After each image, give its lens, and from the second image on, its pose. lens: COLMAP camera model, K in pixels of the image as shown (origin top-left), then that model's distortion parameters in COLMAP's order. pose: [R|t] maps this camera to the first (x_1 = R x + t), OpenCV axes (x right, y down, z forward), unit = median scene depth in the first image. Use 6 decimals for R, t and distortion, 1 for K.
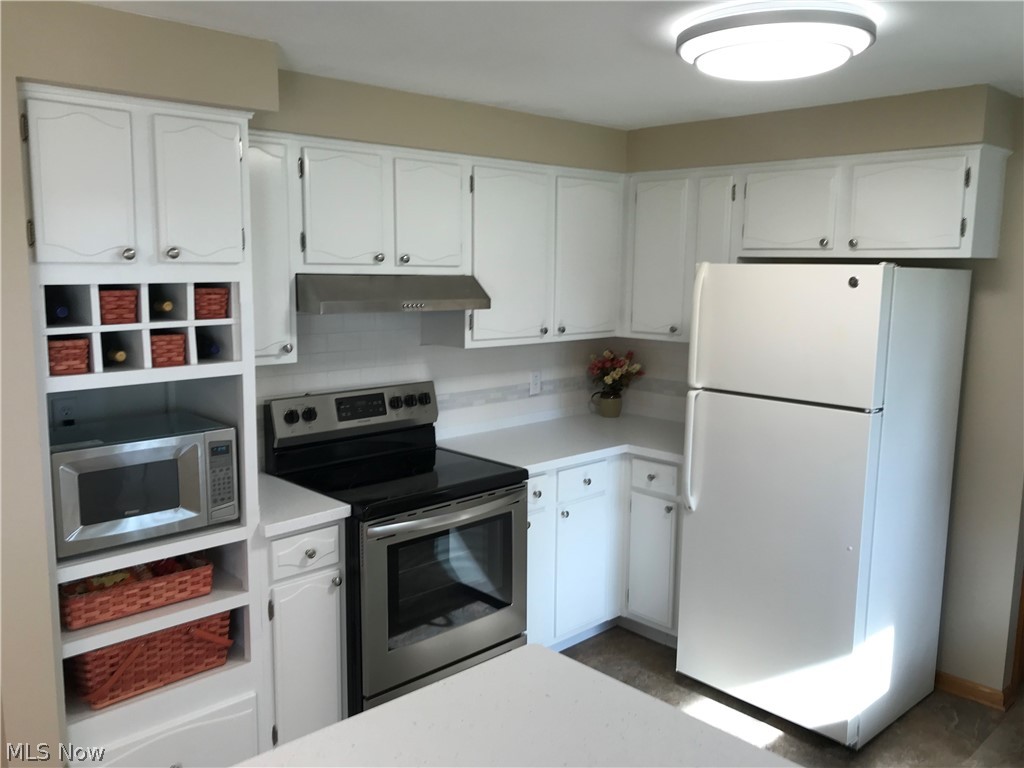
lens RADIAL K [[839.6, 0, 500.4], [0, 839.6, 382.7], [0, 0, 1]] dist [0.091724, -0.165866]
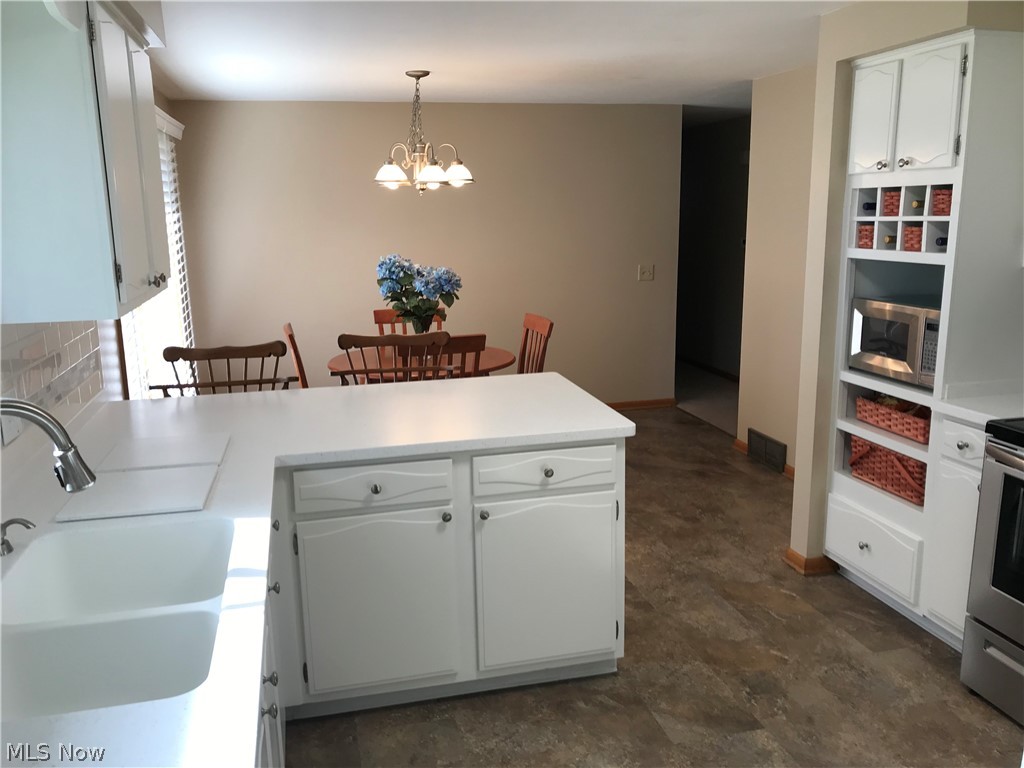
lens RADIAL K [[850.7, 0, 507.1], [0, 850.7, 376.1], [0, 0, 1]] dist [0.012362, 0.017967]
pose [[-0.487869, 0.171066, -0.855991, 0.982572], [-0.112073, 0.960219, 0.255771, -0.092685], [0.865693, 0.220716, -0.449289, 1.004305]]
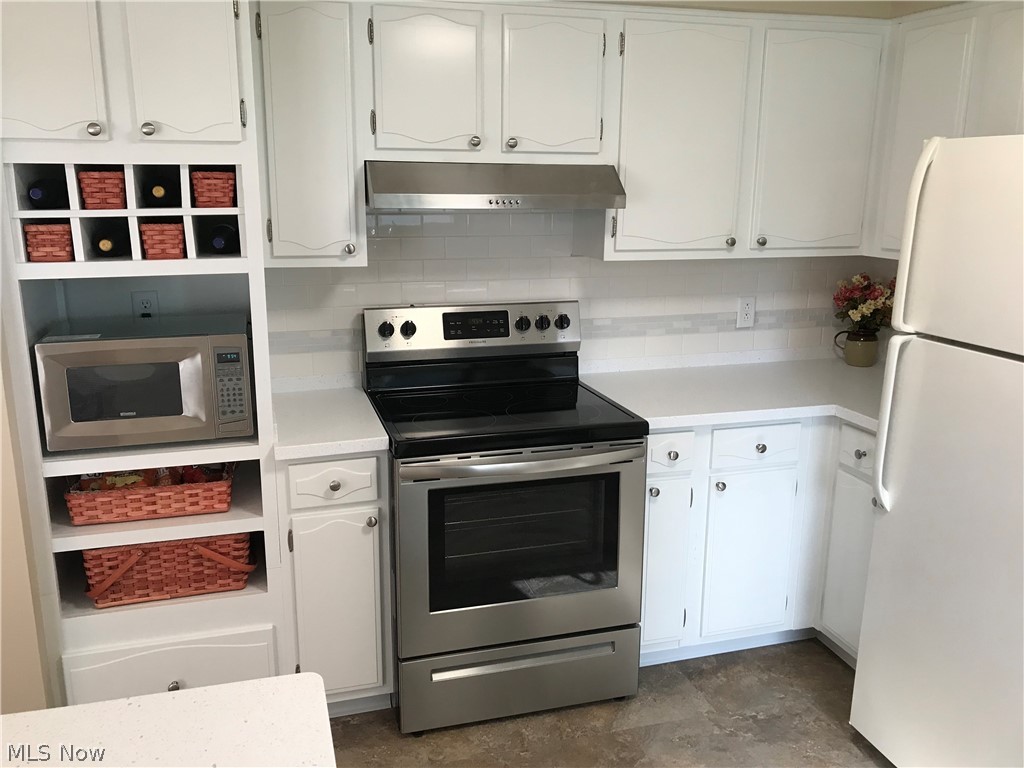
lens RADIAL K [[839.6, 0, 500.4], [0, 839.6, 382.7], [0, 0, 1]] dist [0.091724, -0.165866]
pose [[0.887837, 0.103663, -0.448329, 0.317970], [-0.062564, 0.992441, 0.105576, -0.006311], [0.455884, -0.065685, 0.887612, 0.324286]]
